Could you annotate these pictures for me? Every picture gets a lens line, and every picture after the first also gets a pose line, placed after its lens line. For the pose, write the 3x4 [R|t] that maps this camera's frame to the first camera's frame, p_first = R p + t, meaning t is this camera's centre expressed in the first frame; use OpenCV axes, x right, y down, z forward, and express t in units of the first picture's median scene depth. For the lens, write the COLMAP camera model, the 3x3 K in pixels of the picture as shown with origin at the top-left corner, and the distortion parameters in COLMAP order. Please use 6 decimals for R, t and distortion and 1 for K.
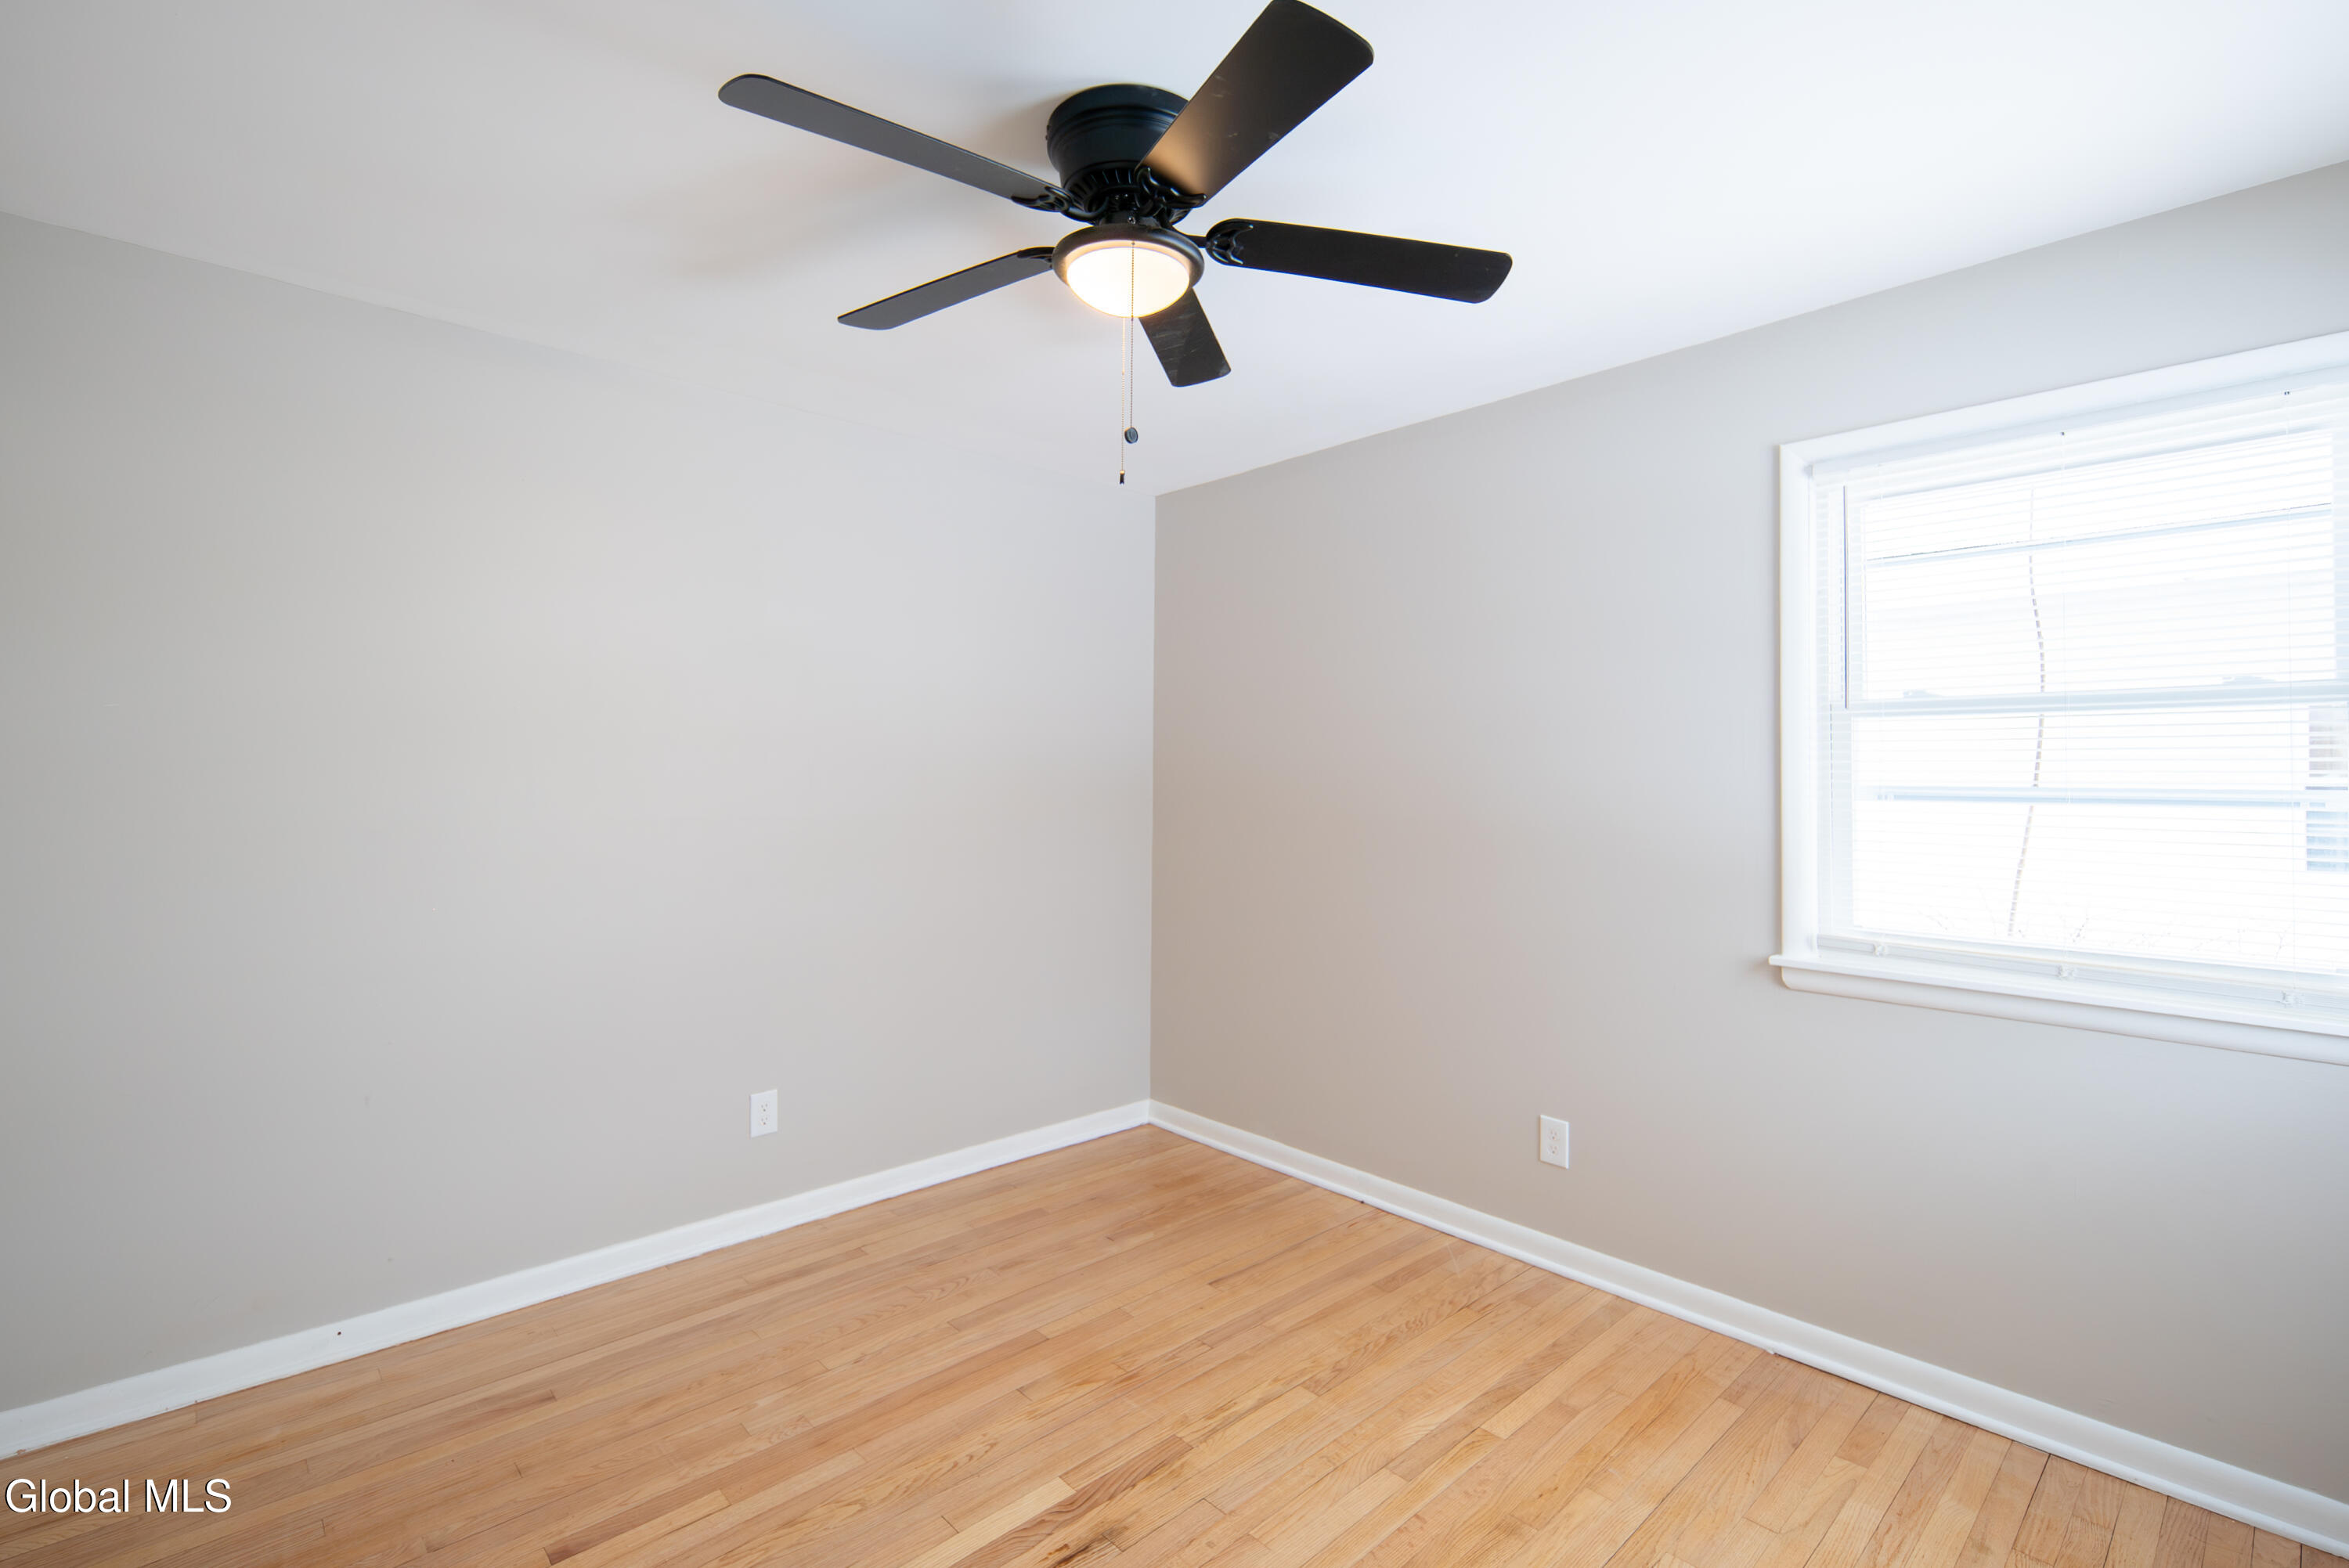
lens RADIAL K [[1047.6, 0, 1164.2], [0, 1047.6, 766.2], [0, 0, 1]] dist [0.001674, -0.001632]
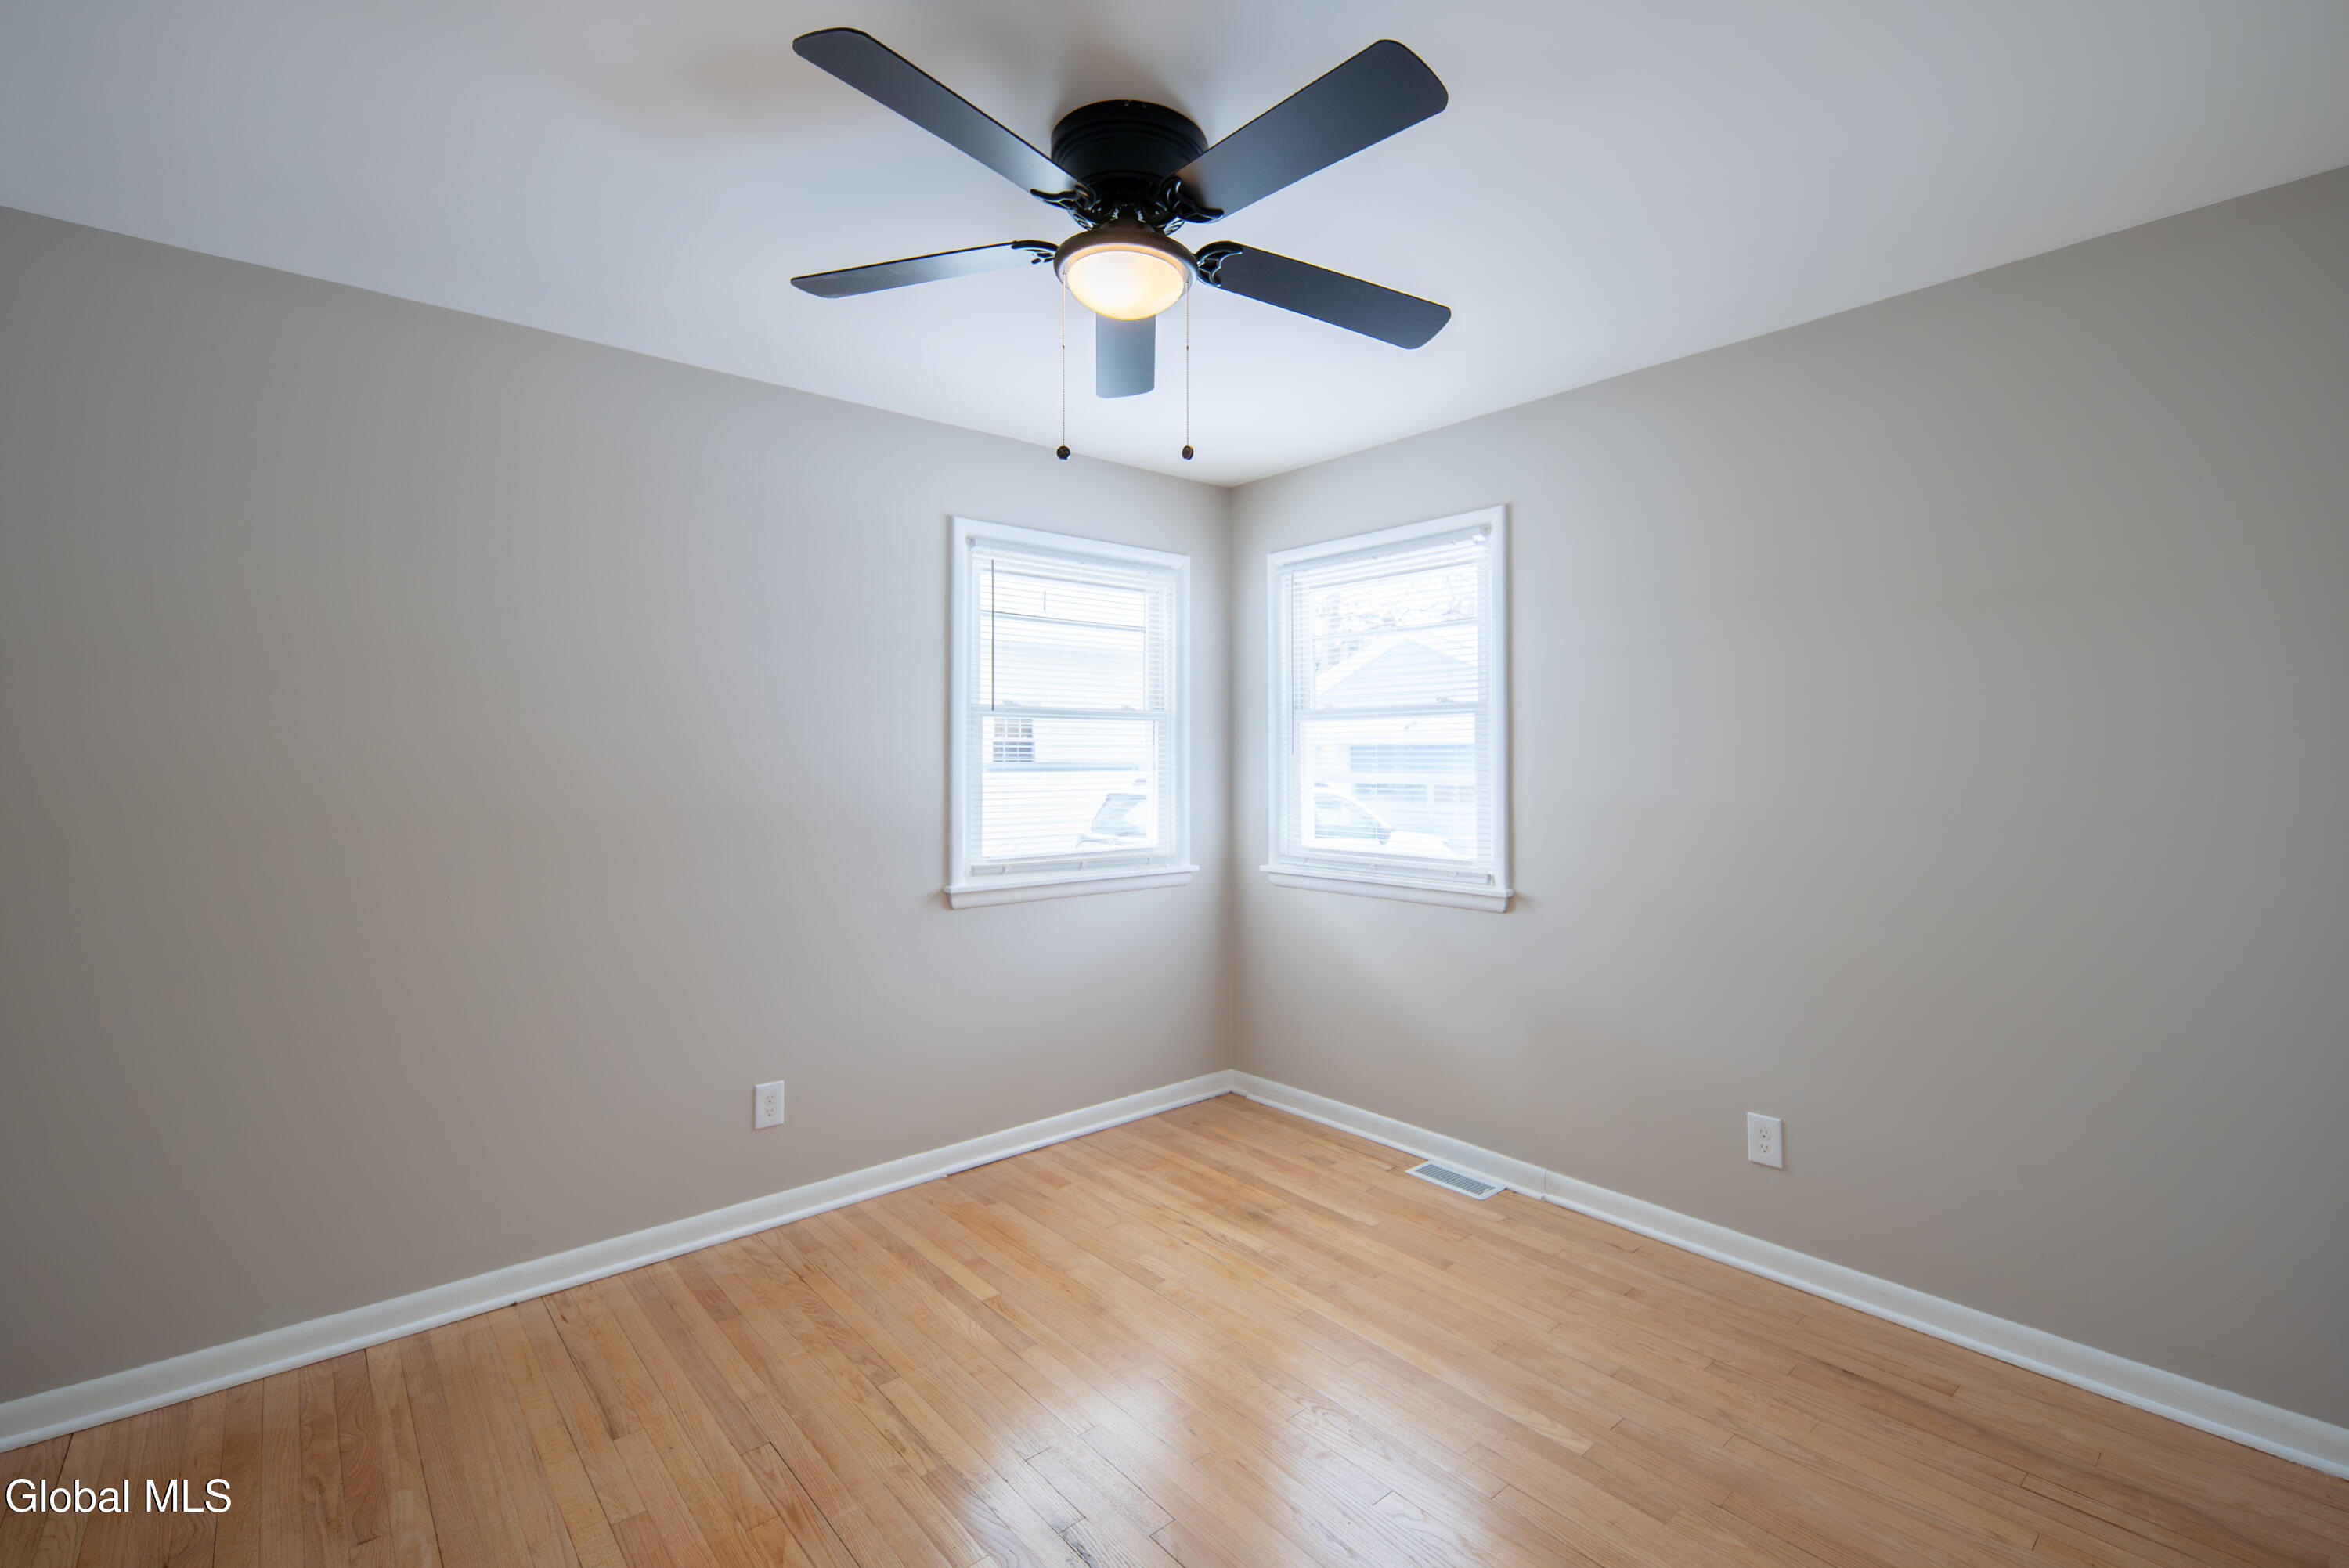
lens RADIAL K [[1047.6, 0, 1178.1], [0, 1047.6, 755.9], [0, 0, 1]] dist [0.001674, -0.001632]
pose [[0.033369, 0.001525, 0.999442, -0.781218], [-0.001508, 0.999998, -0.001475, 0.011341], [-0.999442, -0.001458, 0.033371, 0.654178]]
